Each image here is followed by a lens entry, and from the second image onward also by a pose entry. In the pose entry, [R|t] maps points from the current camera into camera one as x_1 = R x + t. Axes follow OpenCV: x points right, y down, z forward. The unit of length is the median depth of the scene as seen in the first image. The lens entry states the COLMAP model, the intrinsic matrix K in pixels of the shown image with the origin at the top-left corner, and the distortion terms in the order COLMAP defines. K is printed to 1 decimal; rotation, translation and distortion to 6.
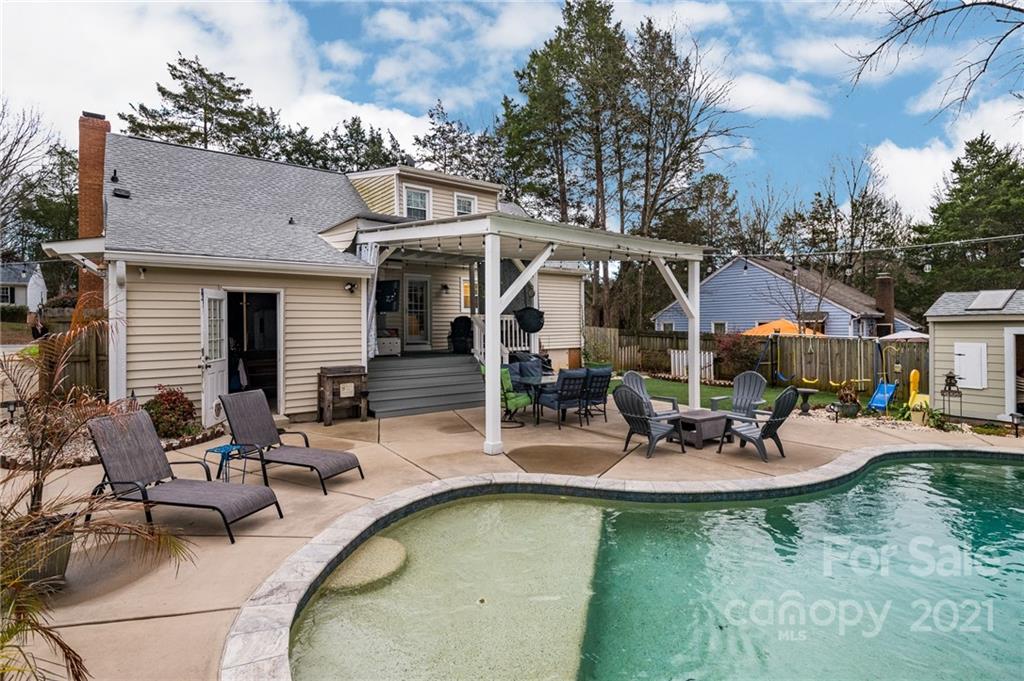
lens RADIAL K [[514.1, 0, 512.0], [0, 514.1, 340.5], [0, 0, 1]] dist [0.001150, -0.026603]
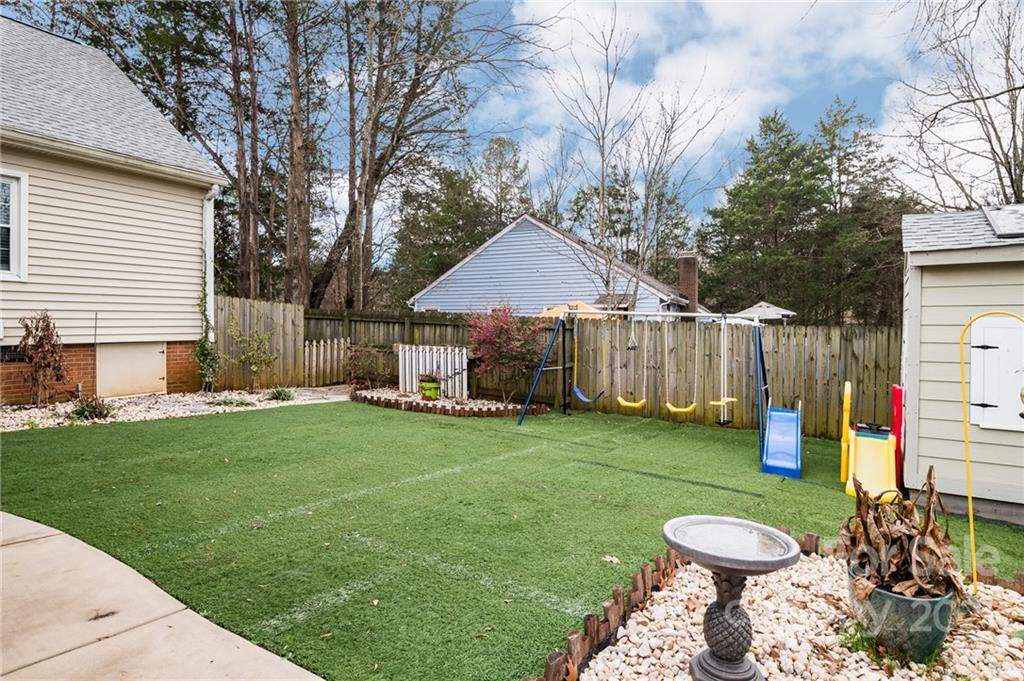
lens RADIAL K [[551.0, 0, 512.0], [0, 551.0, 340.5], [0, 0, 1]] dist [0.000034, -0.000040]
pose [[0.931741, -0.002322, 0.363117, 0.201213], [0.001389, 0.999995, 0.002831, 0.011572], [-0.363121, -0.002134, 0.931739, 0.394186]]
